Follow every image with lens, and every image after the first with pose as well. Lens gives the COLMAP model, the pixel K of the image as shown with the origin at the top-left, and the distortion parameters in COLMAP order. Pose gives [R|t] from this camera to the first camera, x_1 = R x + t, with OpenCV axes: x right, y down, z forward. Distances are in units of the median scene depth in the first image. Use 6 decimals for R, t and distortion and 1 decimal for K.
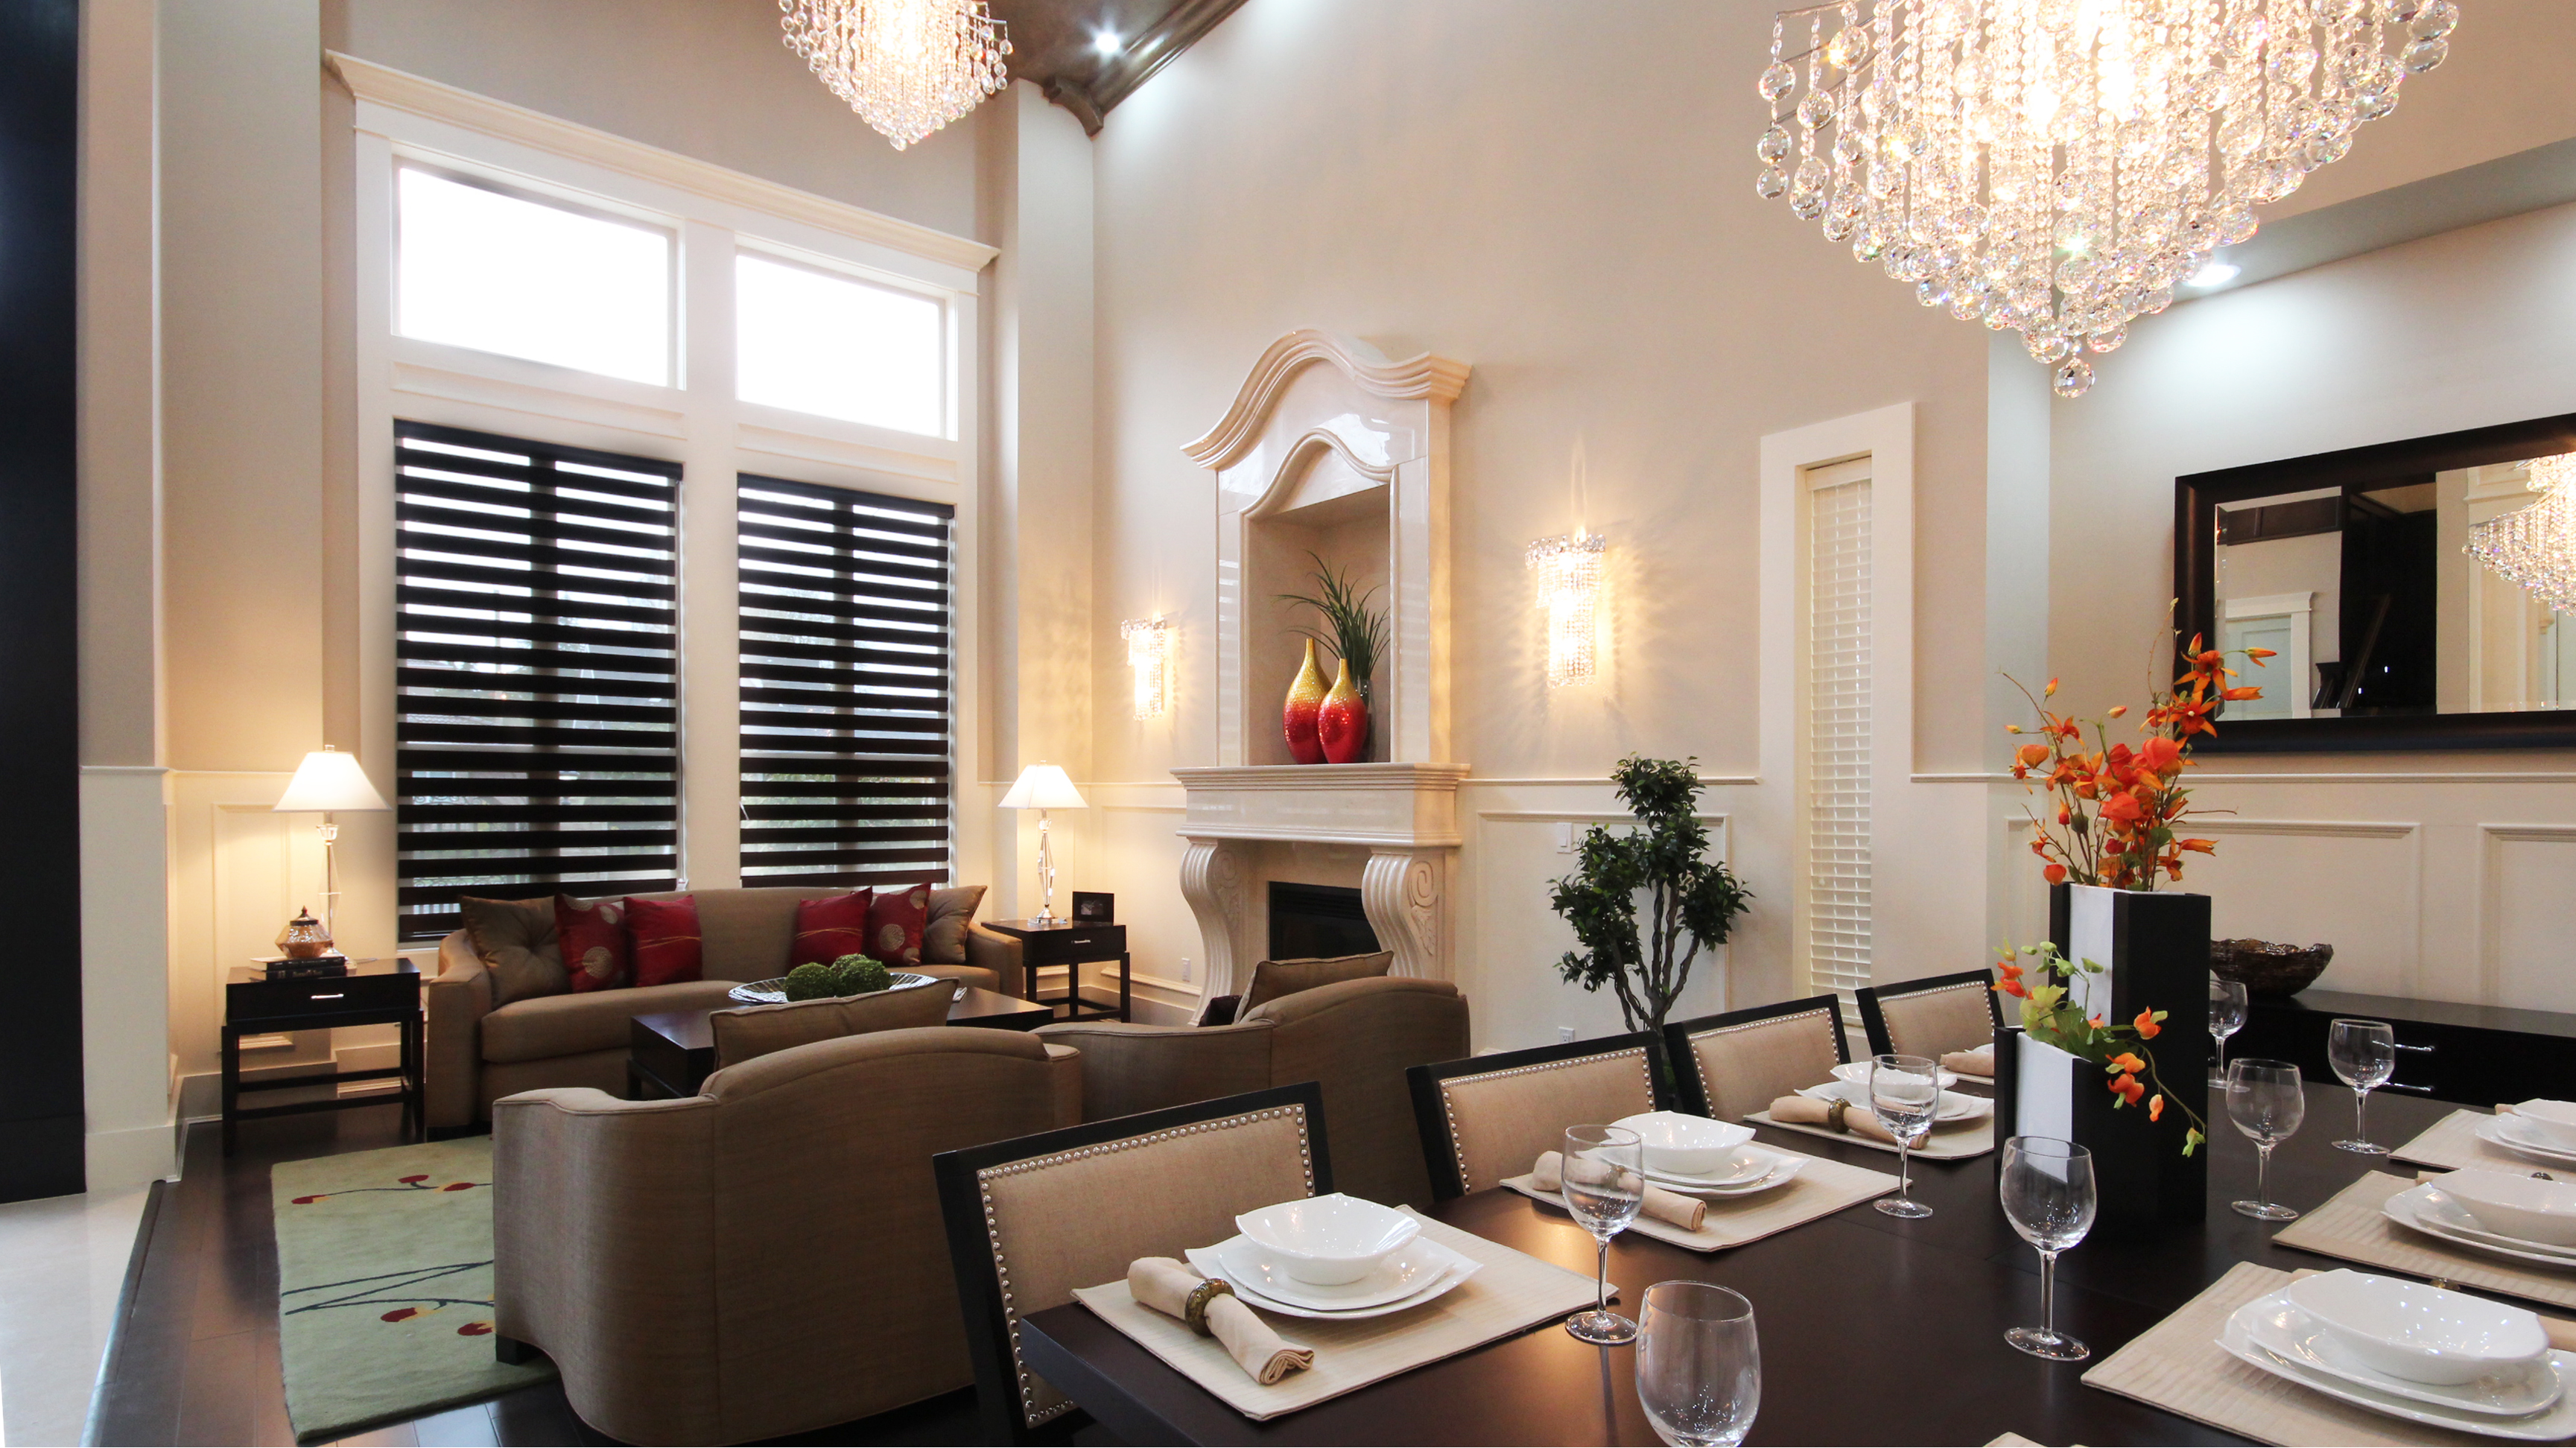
lens RADIAL K [[1295.4, 0, 1304.1], [0, 1295.4, 809.8], [0, 0, 1]] dist [-0.000344, 0.000293]
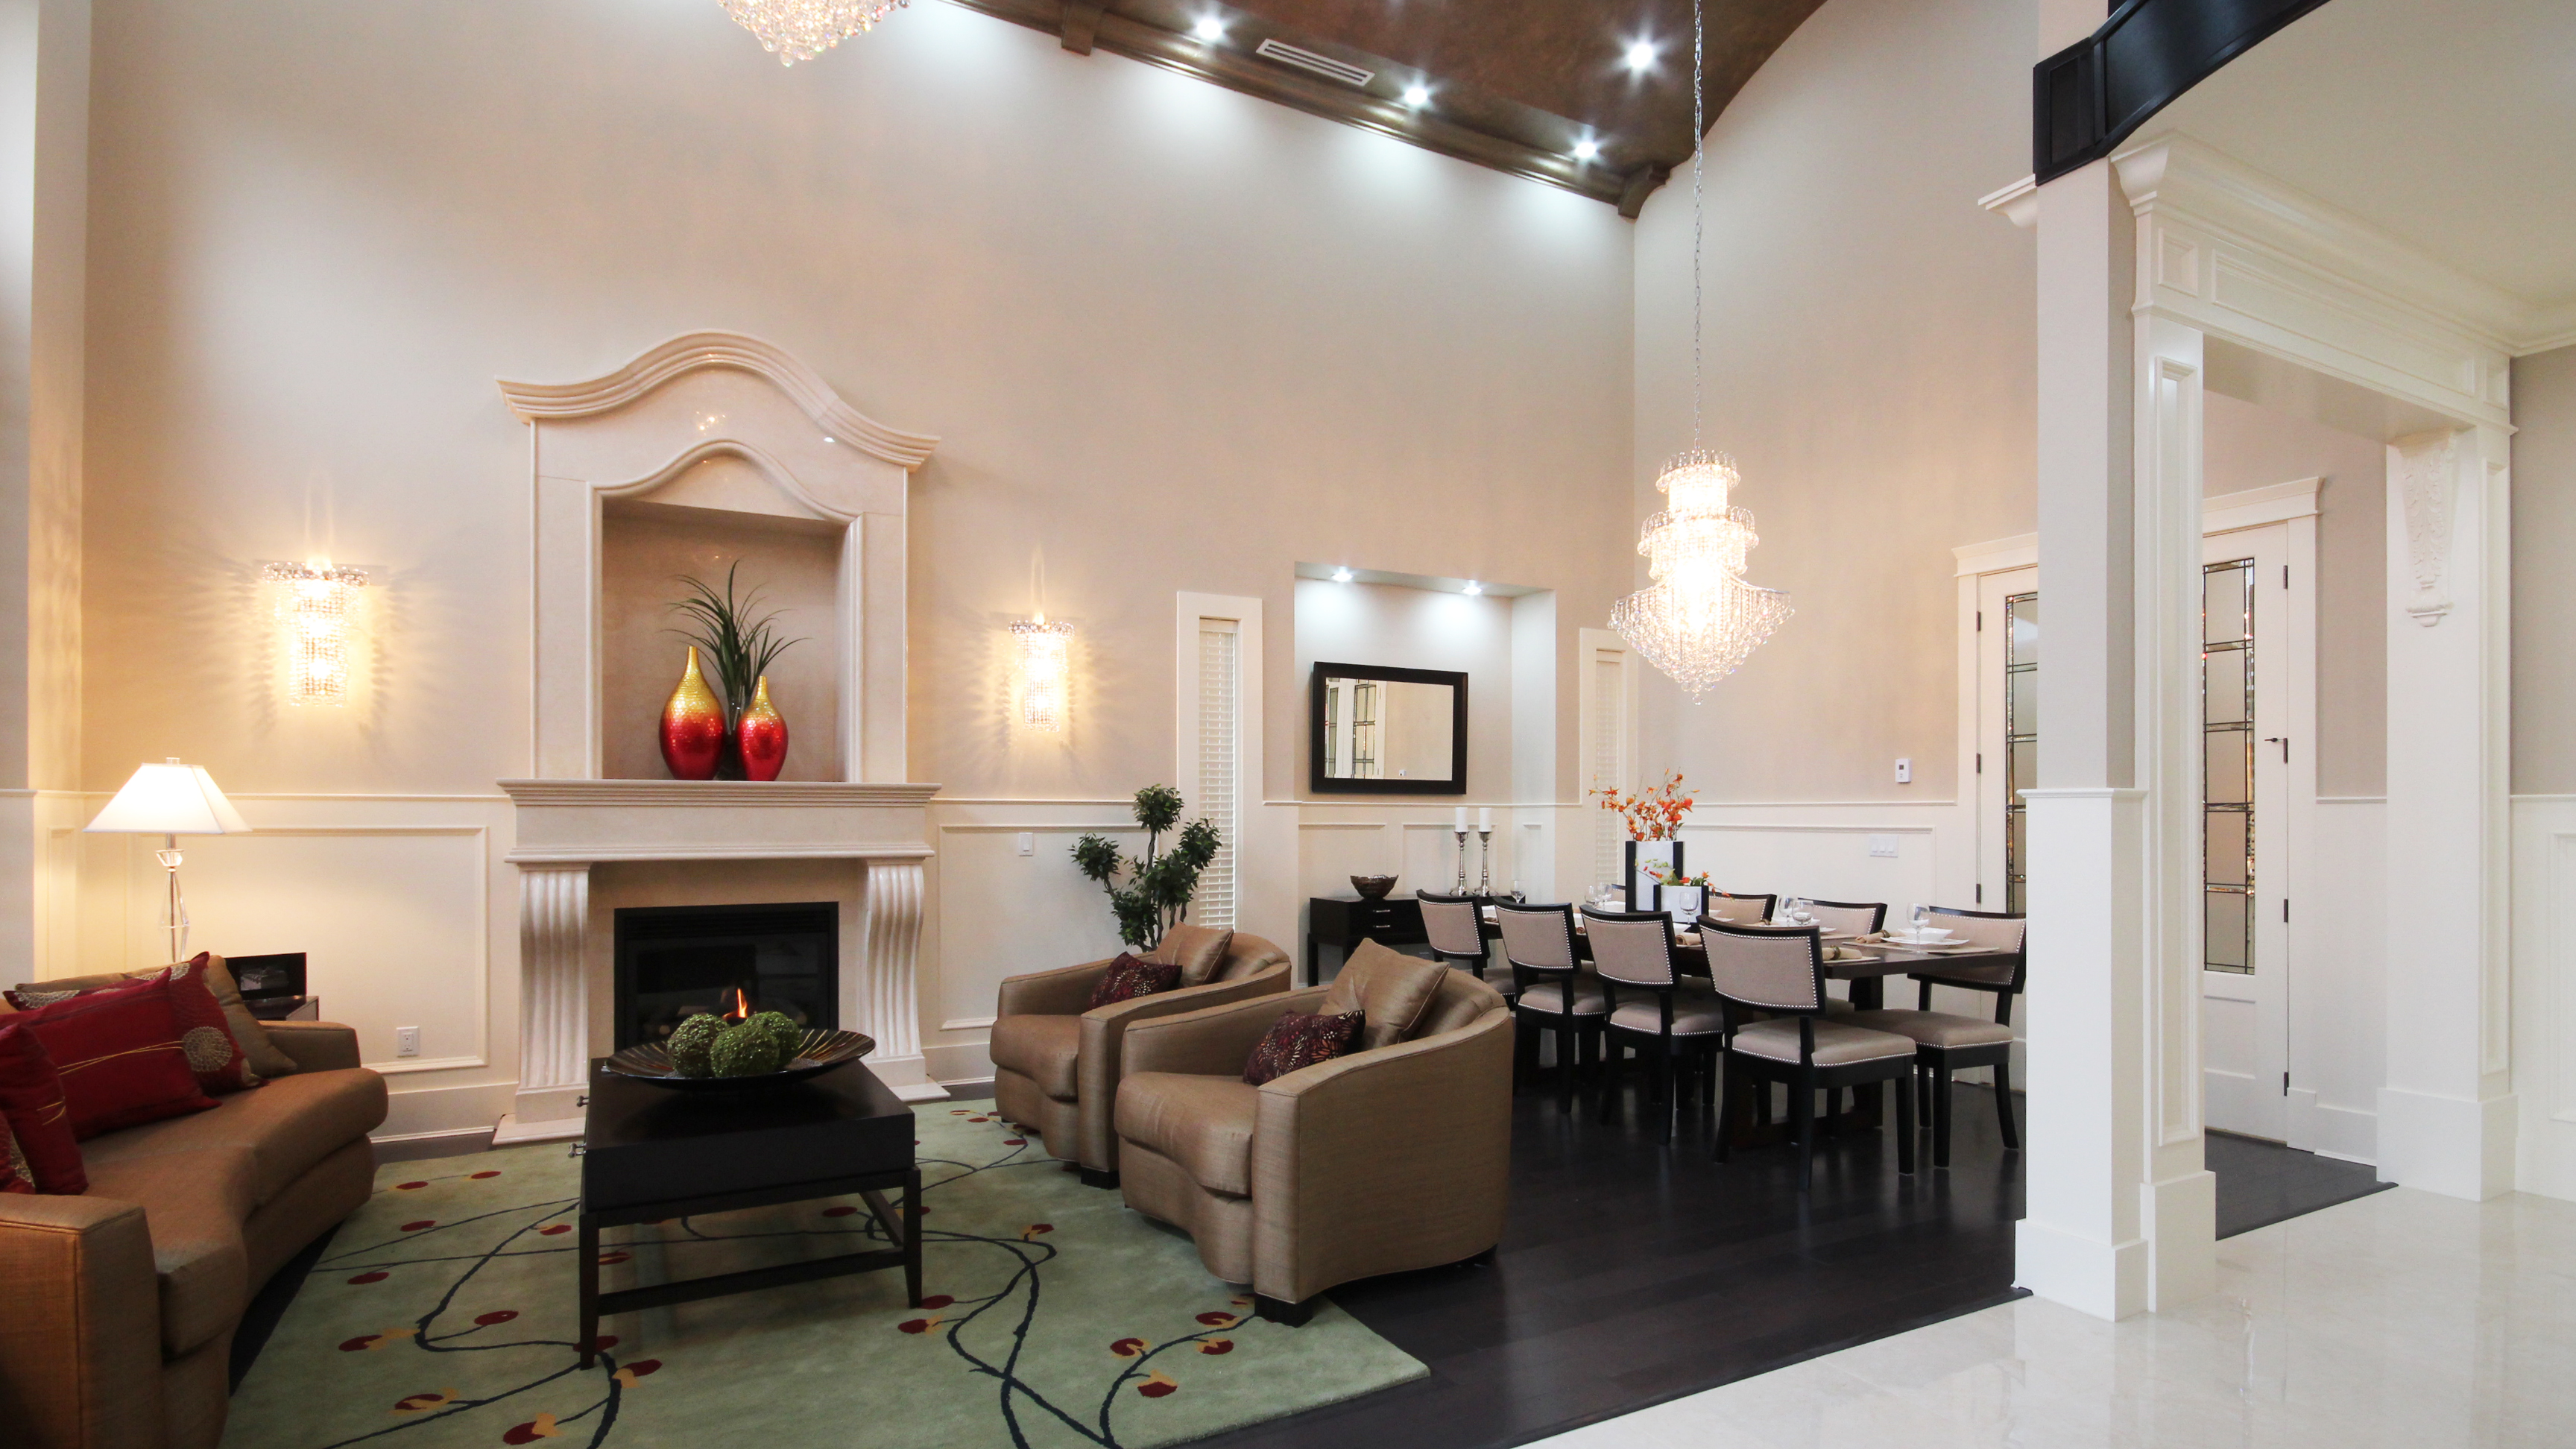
lens RADIAL K [[1295.5, 0, 1304.1], [0, 1295.5, 810.3], [0, 0, 1]] dist [-0.000344, 0.000293]
pose [[0.171915, -0.003100, 0.985107, -0.833623], [0.008167, 0.999965, 0.001722, -0.010286], [-0.985078, 0.007749, 0.171934, 0.388646]]
